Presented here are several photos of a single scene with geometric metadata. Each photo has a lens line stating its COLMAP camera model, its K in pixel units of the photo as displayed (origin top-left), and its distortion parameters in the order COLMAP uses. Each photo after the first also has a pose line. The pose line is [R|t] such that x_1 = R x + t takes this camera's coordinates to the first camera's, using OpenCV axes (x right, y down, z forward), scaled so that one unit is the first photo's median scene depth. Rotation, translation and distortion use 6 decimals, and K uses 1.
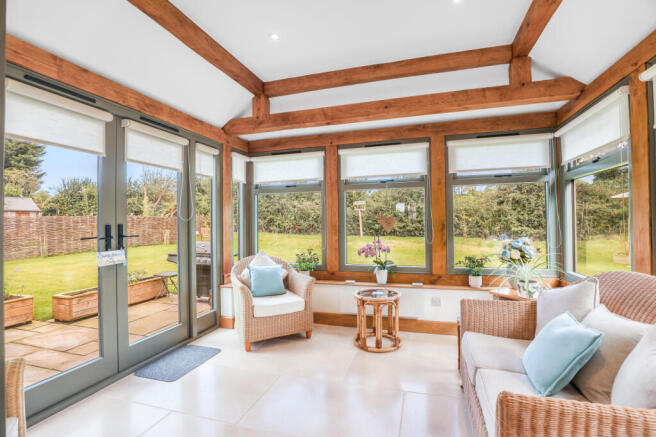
lens RADIAL K [[303.0, 0, 332.3], [0, 303.0, 220.5], [0, 0, 1]] dist [-0.022153, 0.003283]
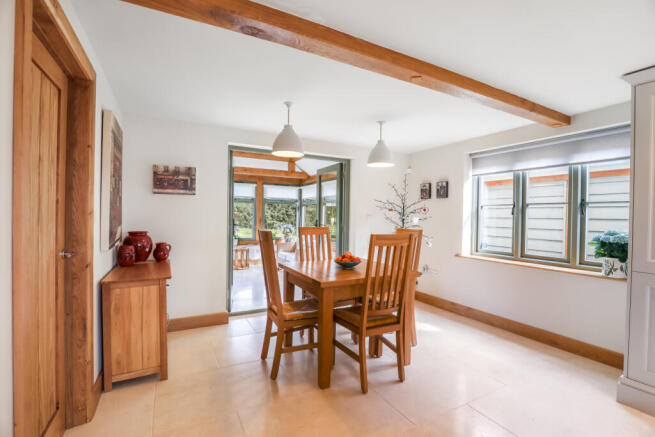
lens RADIAL K [[302.5, 0, 328.6], [0, 302.5, 216.7], [0, 0, 1]] dist [-0.022153, 0.003283]
pose [[0.710624, 0.017436, 0.703356, -0.918891], [-0.024684, 0.999695, 0.000157, -0.020879], [-0.703139, -0.017473, 0.710838, -1.054330]]
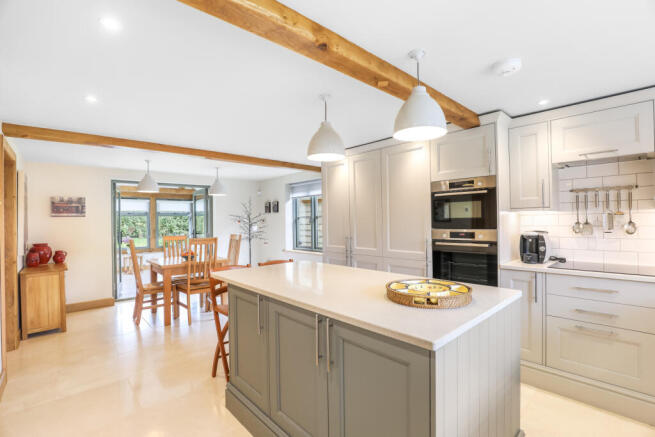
lens RADIAL K [[302.5, 0, 324.9], [0, 302.5, 217.4], [0, 0, 1]] dist [-0.022153, 0.003283]
pose [[0.526653, 0.009919, 0.850023, -1.143188], [0.007291, 0.999842, -0.016184, -0.046949], [-0.850049, 0.014721, 0.526498, -1.761985]]
